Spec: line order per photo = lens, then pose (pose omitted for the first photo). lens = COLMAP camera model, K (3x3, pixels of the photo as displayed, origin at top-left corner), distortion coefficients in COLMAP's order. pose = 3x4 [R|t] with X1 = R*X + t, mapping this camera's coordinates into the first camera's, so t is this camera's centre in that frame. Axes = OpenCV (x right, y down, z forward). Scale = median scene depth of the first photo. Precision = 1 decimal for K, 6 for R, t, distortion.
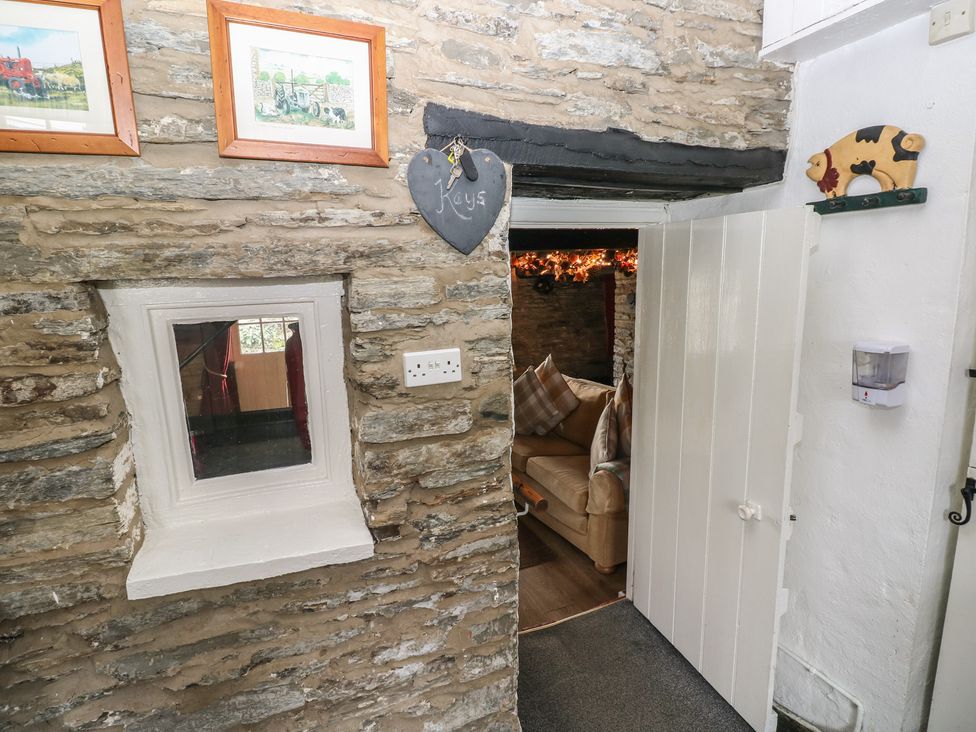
lens RADIAL K [[514.4, 0, 490.5], [0, 514.4, 352.6], [0, 0, 1]] dist [0.004210, -0.011864]
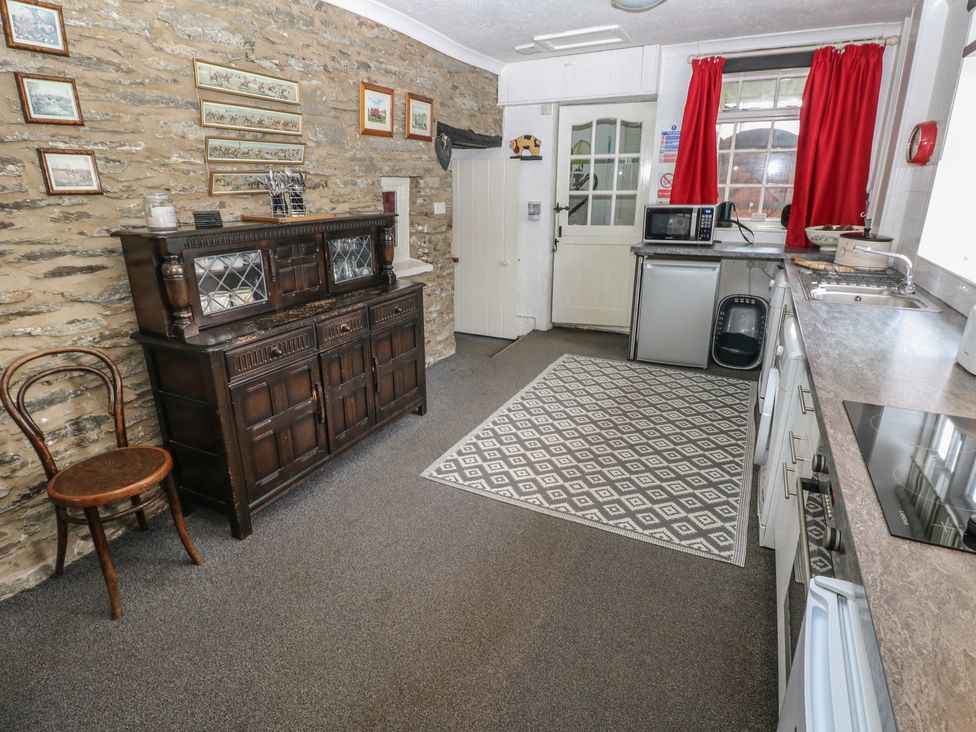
lens RADIAL K [[541.7, 0, 488.2], [0, 541.7, 359.3], [0, 0, 1]] dist [0.003777, -0.015851]
pose [[0.738981, -0.191598, 0.645908, -2.013636], [0.094757, 0.978738, 0.181916, 0.327503], [-0.667029, -0.073228, 0.741424, -1.560089]]
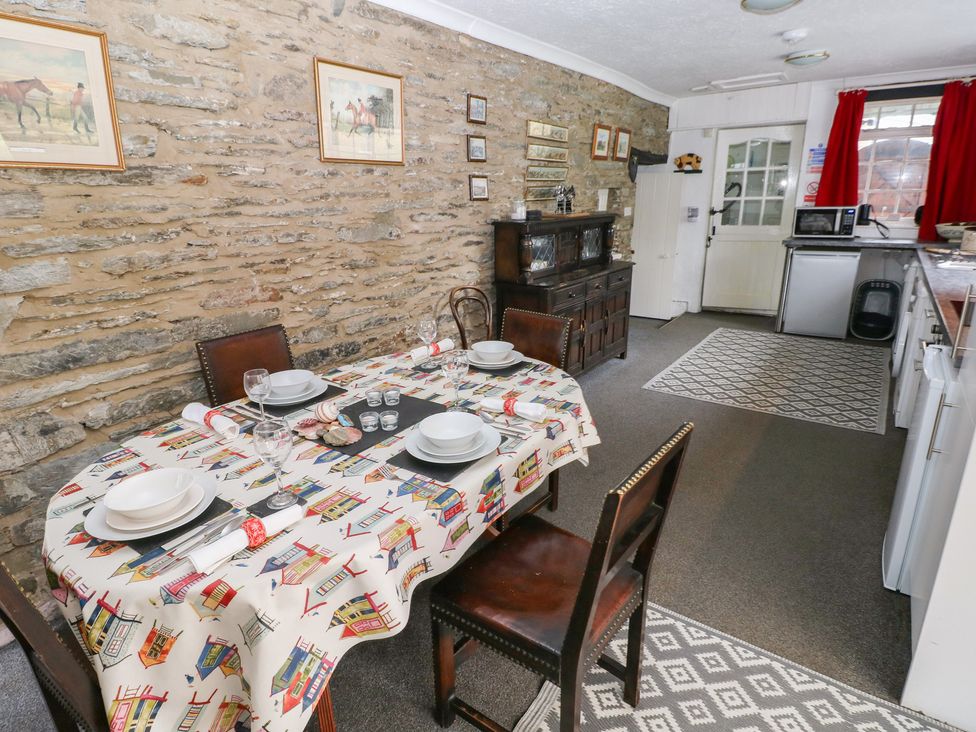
lens RADIAL K [[541.7, 0, 488.2], [0, 541.7, 359.3], [0, 0, 1]] dist [0.003777, -0.015851]
pose [[0.842294, -0.151739, 0.517219, -3.176798], [0.087234, 0.985283, 0.146996, 0.421748], [-0.531912, -0.078695, 0.843135, -1.973301]]
